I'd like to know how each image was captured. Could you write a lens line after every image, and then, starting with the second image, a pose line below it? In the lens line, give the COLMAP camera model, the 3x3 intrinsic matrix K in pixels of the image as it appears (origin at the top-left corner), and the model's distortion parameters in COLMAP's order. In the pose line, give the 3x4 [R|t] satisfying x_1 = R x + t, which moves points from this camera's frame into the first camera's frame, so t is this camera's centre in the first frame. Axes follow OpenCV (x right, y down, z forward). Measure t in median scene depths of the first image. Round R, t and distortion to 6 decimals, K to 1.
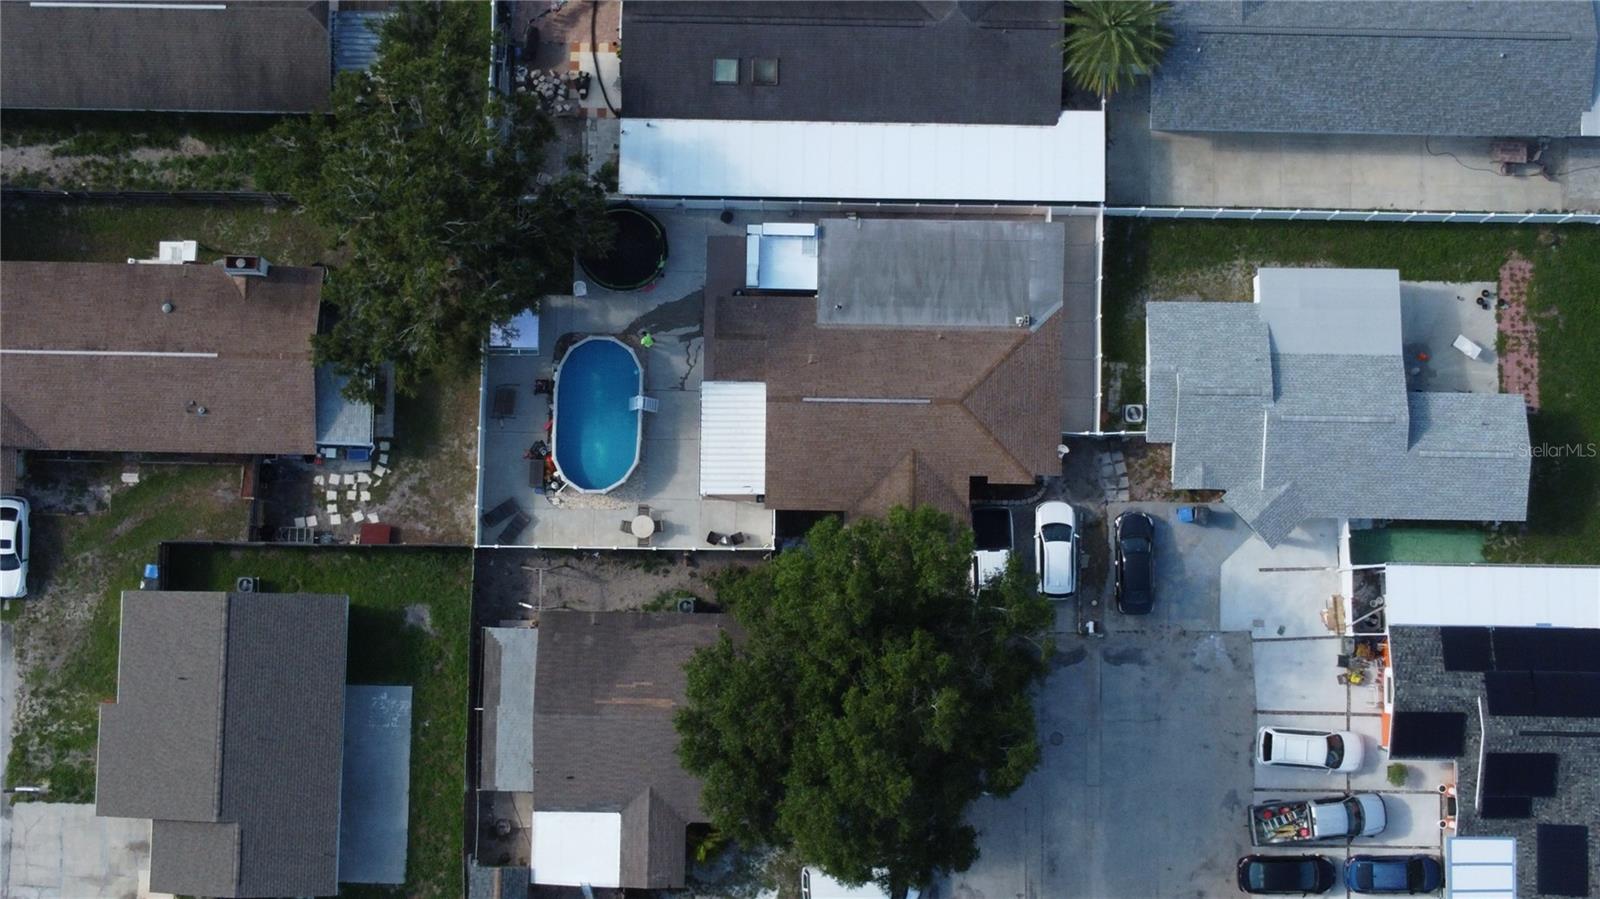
lens RADIAL K [[2266.1, 0, 798.4], [0, 2266.1, 433.8], [0, 0, 1]] dist [0.001030, 0.000000]
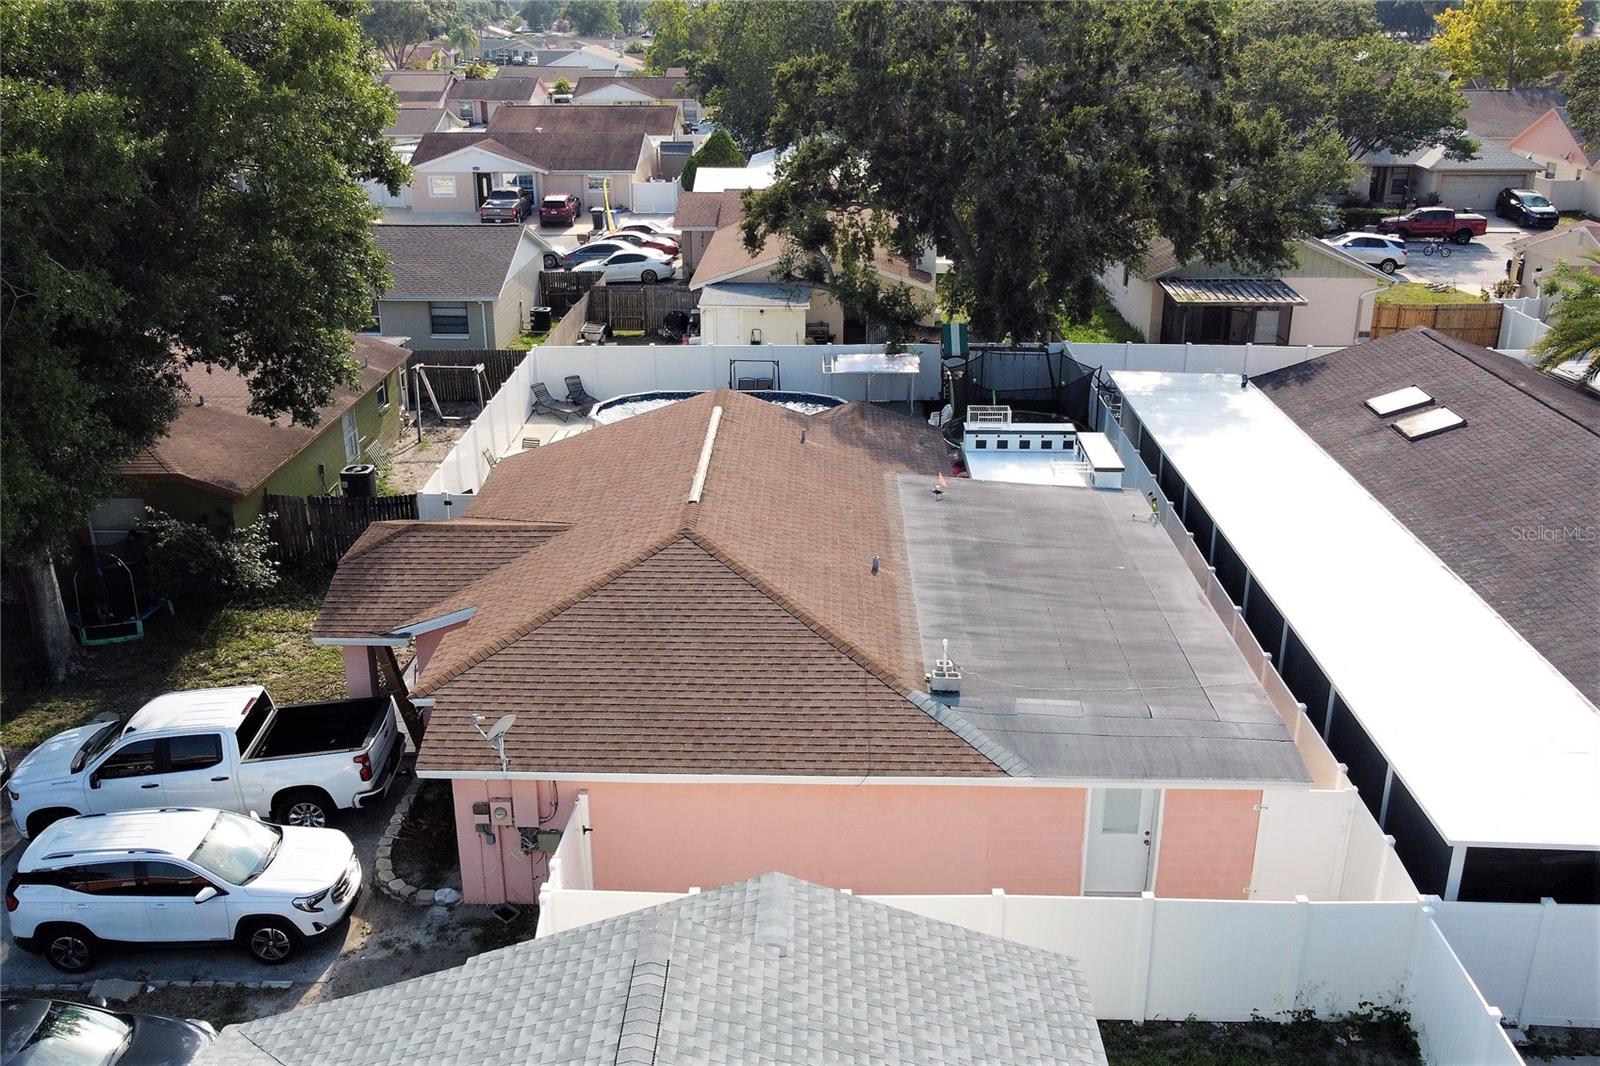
lens RADIAL K [[1446.0, 0, 792.5], [0, 1446.0, 532.8], [0, 0, 1]] dist [-0.001036, -0.017319]
pose [[-0.008889, 0.347523, -0.937629, 0.273833], [-0.995623, 0.084169, 0.040635, -0.038648], [0.093041, 0.933886, 0.345253, 0.899715]]
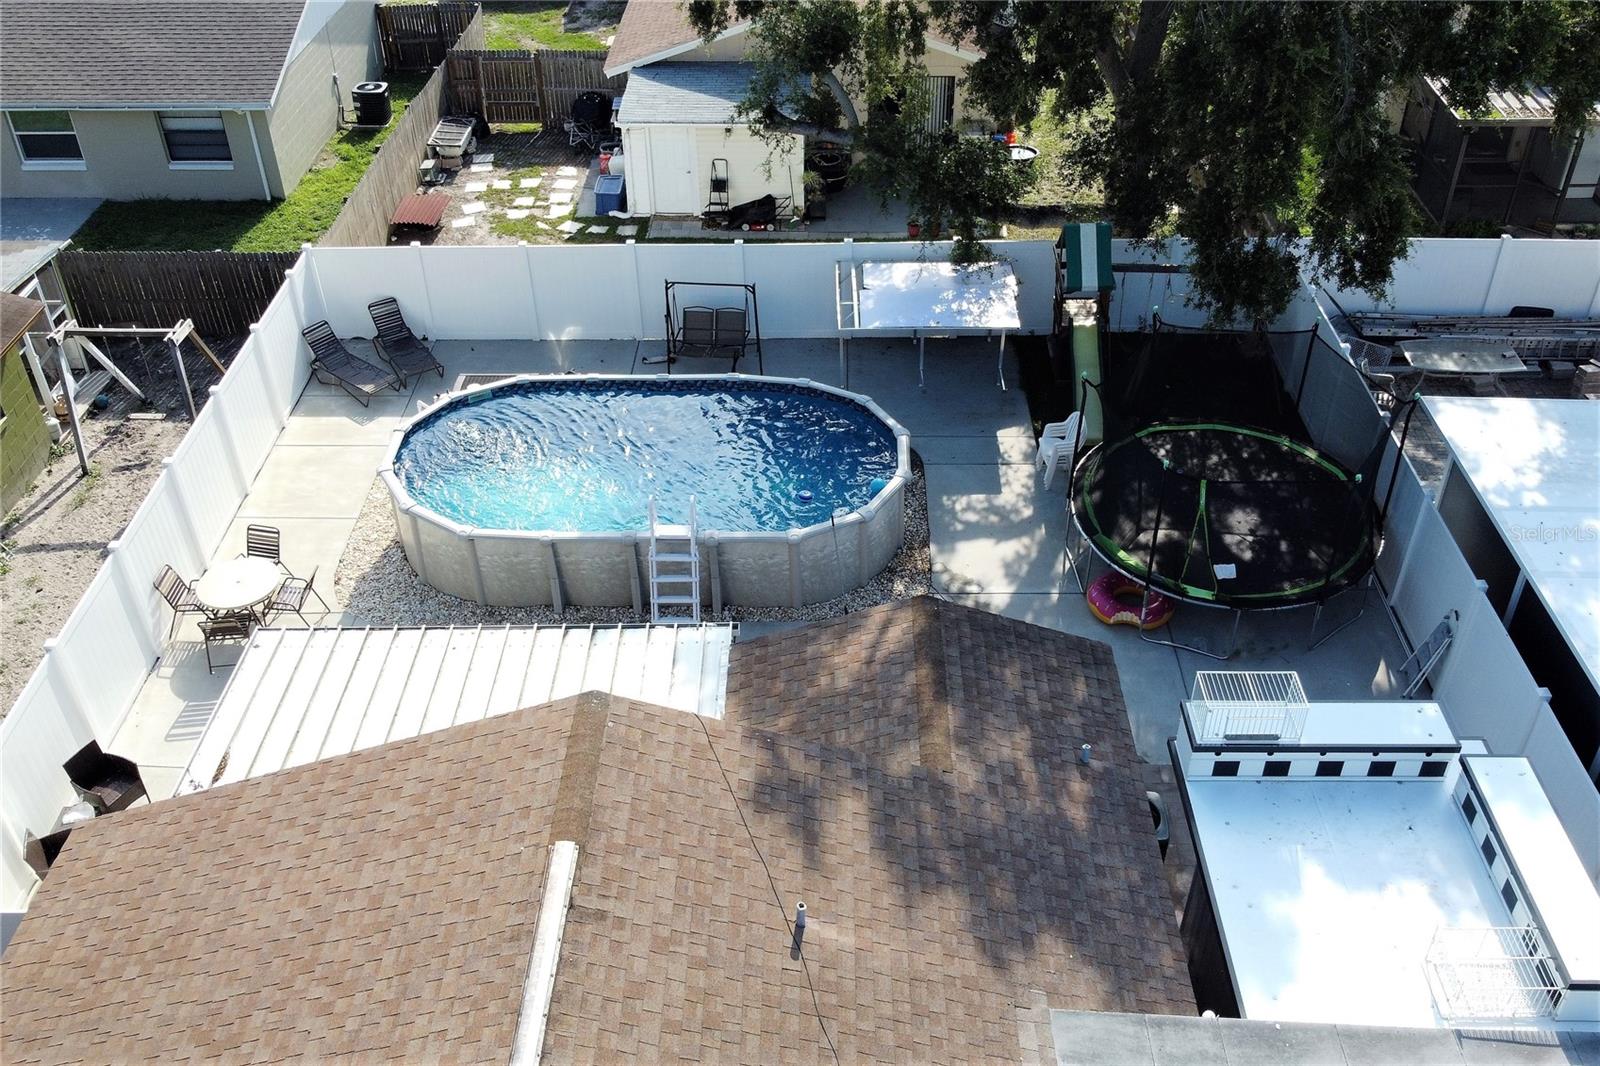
lens RADIAL K [[1446.0, 0, 822.3], [0, 1446.0, 525.3], [0, 0, 1]] dist [-0.001036, -0.017319]
pose [[0.012100, 0.591051, -0.806543, 0.071981], [-0.995333, 0.084352, 0.046882, -0.039754], [0.095743, 0.802211, 0.589313, 0.895437]]
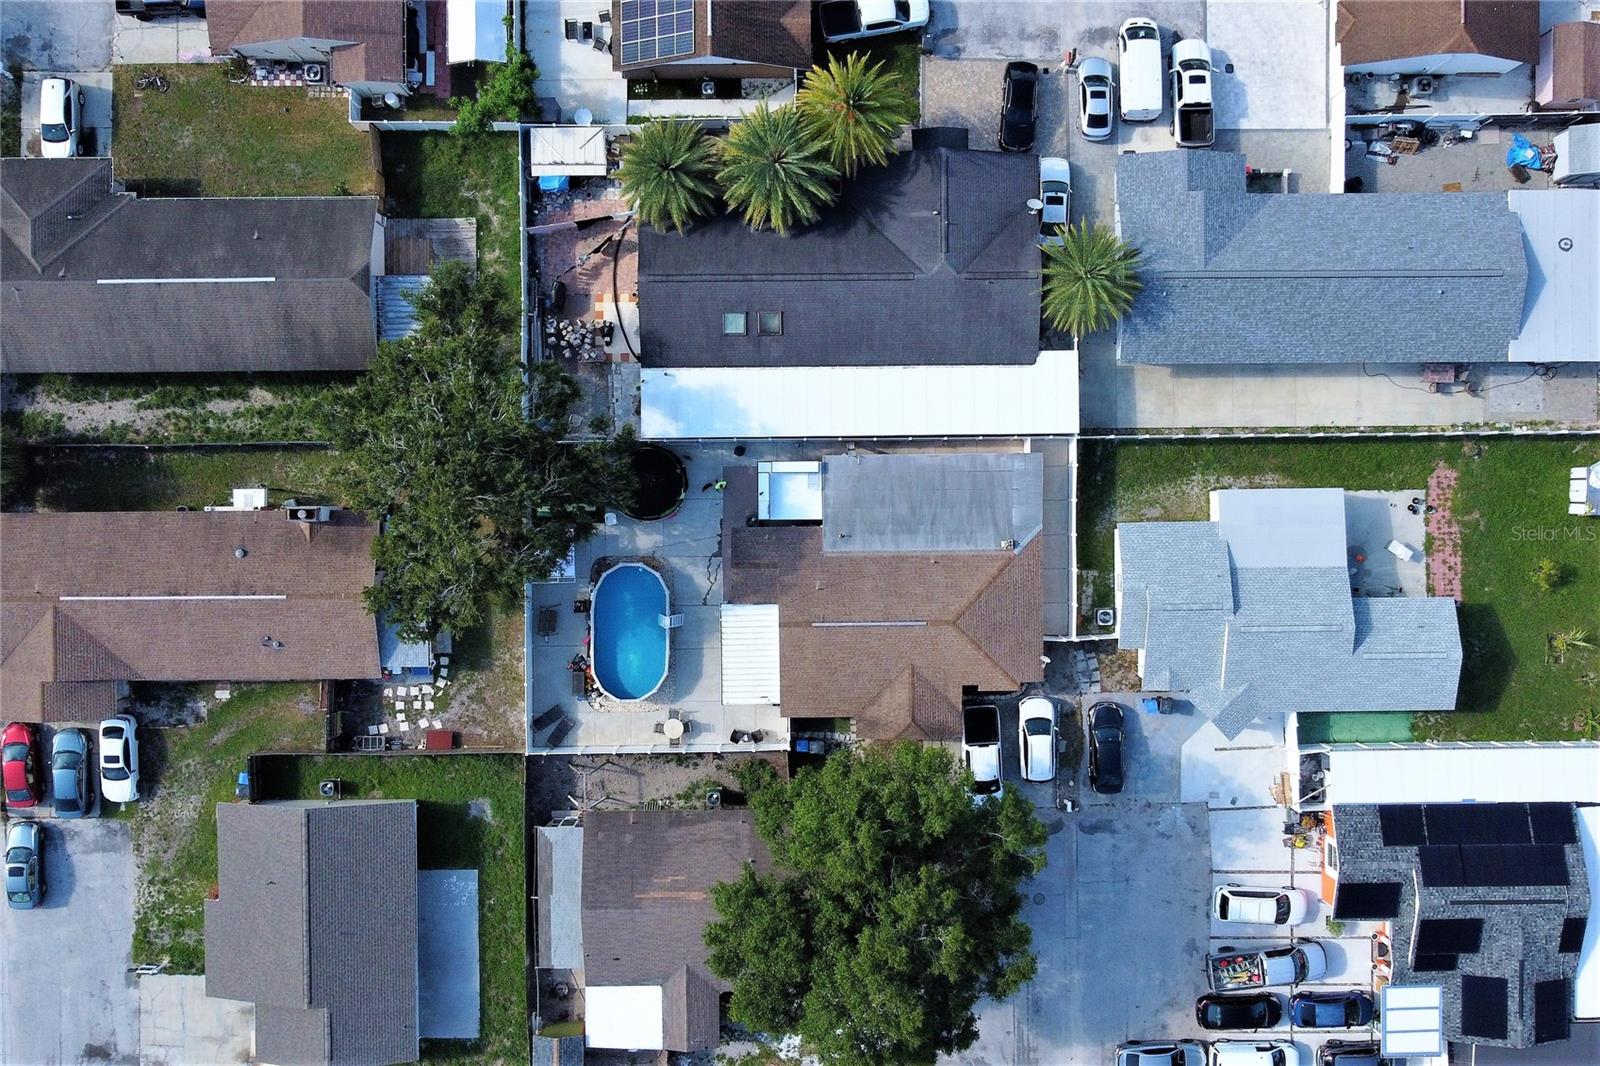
lens RADIAL K [[1446.0, 0, 799.8], [0, 1446.0, 524.3], [0, 0, 1]] dist [-0.001036, -0.017319]
pose [[0.999675, -0.025334, -0.002976, -0.000637], [0.025506, 0.994156, 0.104899, -0.135305], [0.000301, -0.104940, 0.994478, 0.289541]]
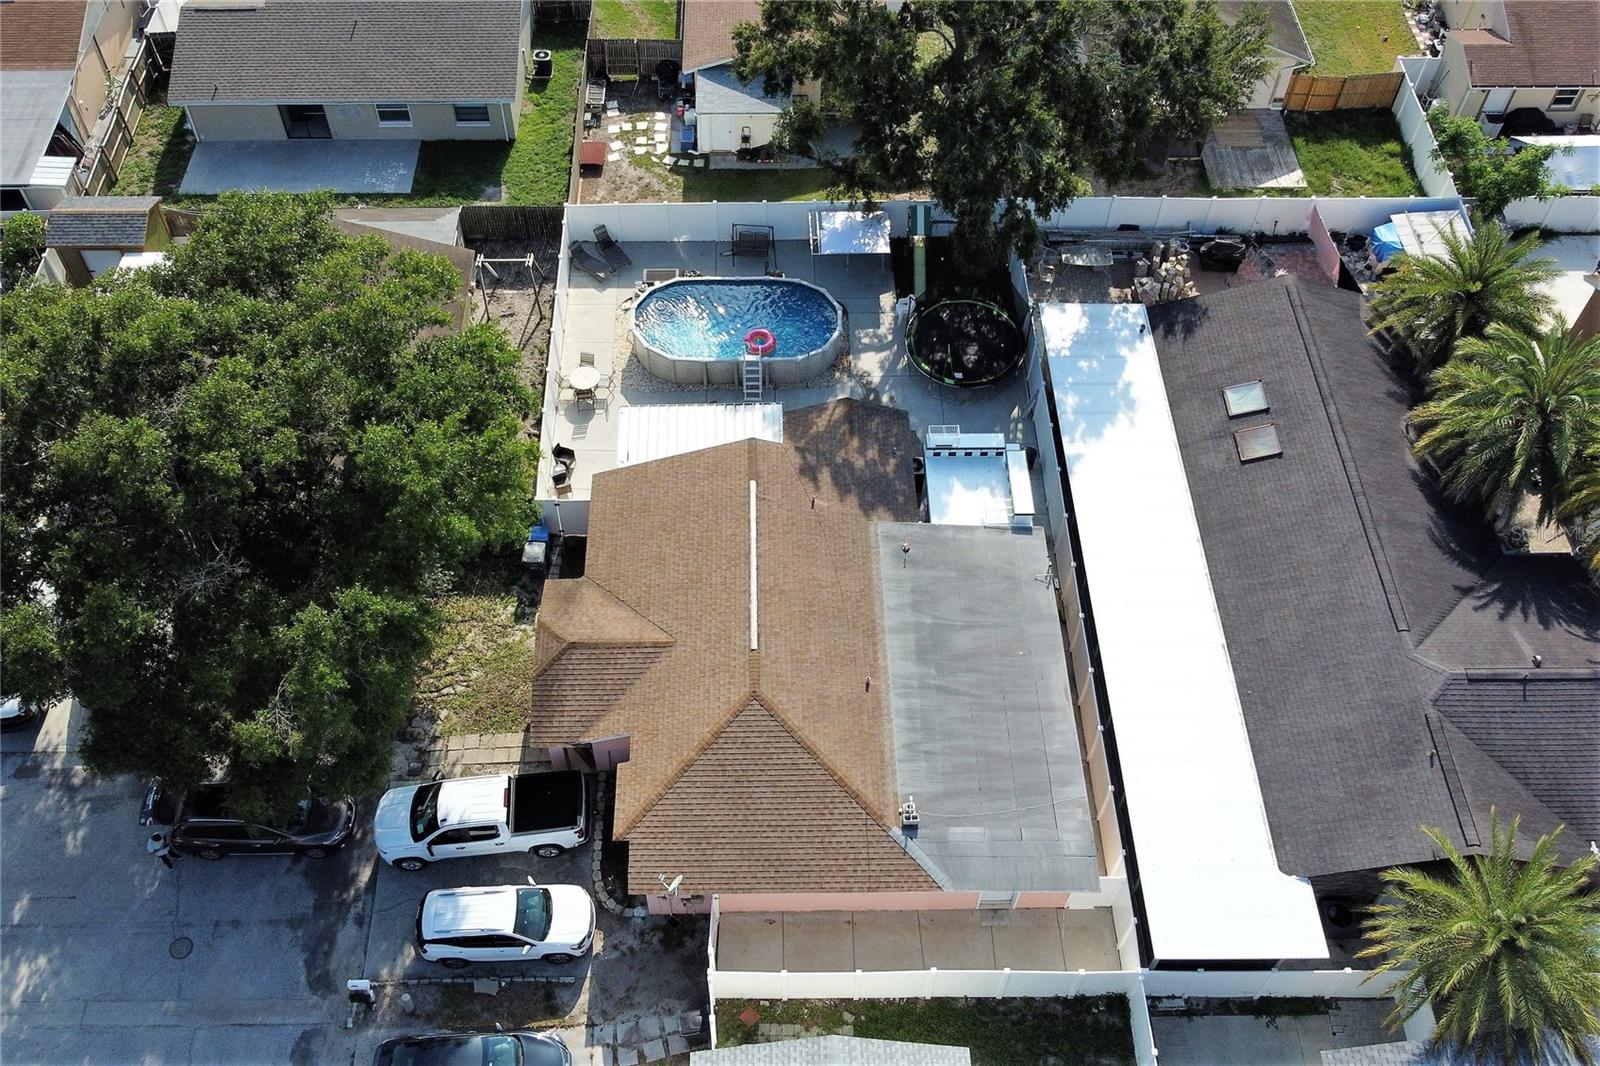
lens RADIAL K [[1446.0, 0, 759.6], [0, 1446.0, 528.6], [0, 0, 1]] dist [-0.001036, -0.017319]
pose [[0.022957, 0.792867, -0.608963, 0.254947], [-0.995066, 0.076930, 0.062651, -0.040573], [0.096521, 0.604520, 0.790721, 0.665843]]
